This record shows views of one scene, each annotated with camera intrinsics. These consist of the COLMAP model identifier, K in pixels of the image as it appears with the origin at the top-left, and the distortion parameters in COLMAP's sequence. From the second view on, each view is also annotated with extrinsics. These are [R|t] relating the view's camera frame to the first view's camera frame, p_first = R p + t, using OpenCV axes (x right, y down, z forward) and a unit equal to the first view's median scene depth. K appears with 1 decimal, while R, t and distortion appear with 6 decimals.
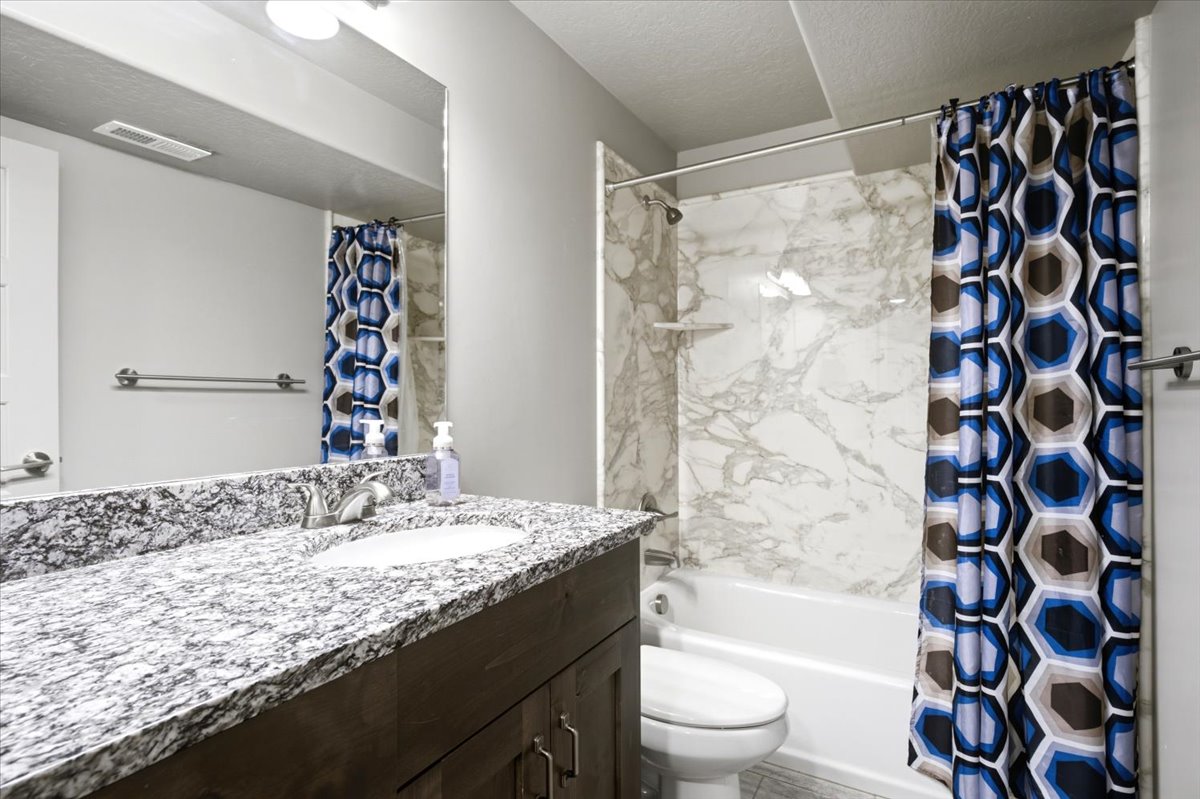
lens RADIAL K [[579.5, 0, 599.4], [0, 579.5, 399.2], [0, 0, 1]] dist [-0.020143, 0.002355]
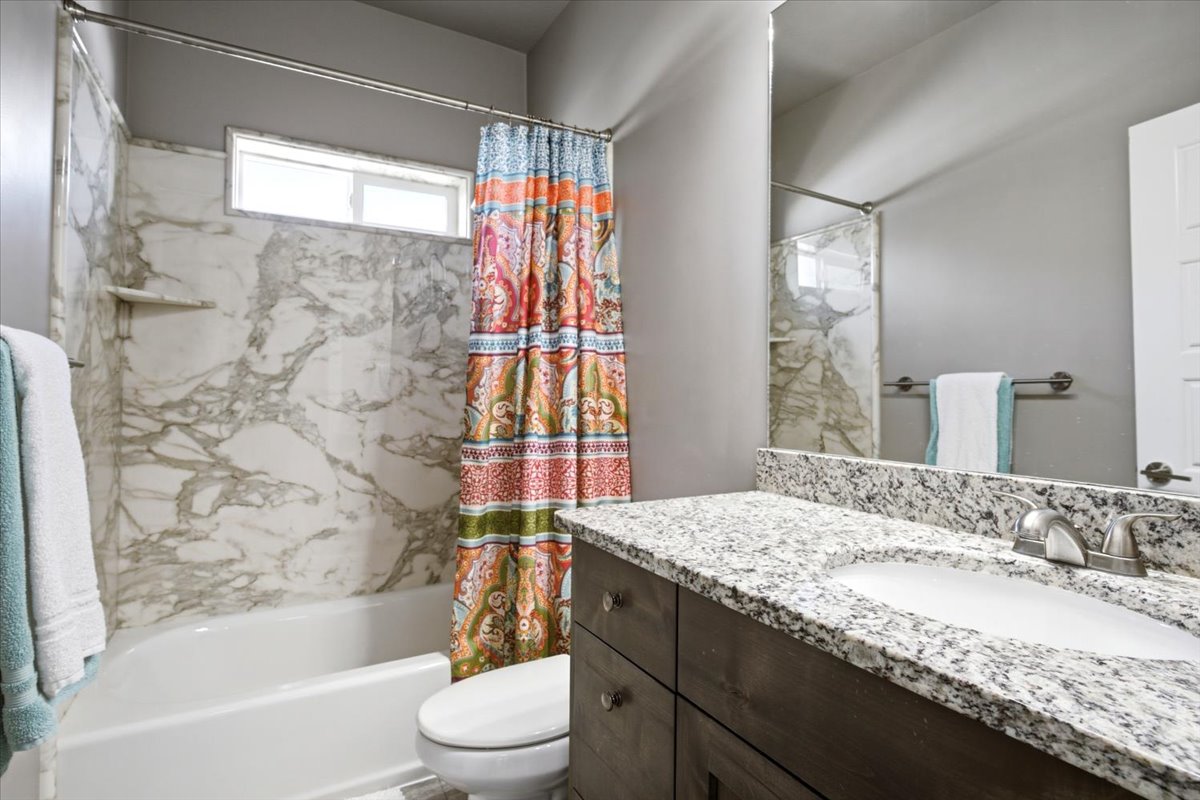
lens RADIAL K [[579.5, 0, 600.1], [0, 579.5, 397.4], [0, 0, 1]] dist [-0.020143, 0.002355]
pose [[0.500819, 0.011753, 0.865472, -0.178543], [0.004272, 0.999862, -0.016050, -0.001177], [-0.865541, 0.011736, 0.500700, 0.133061]]
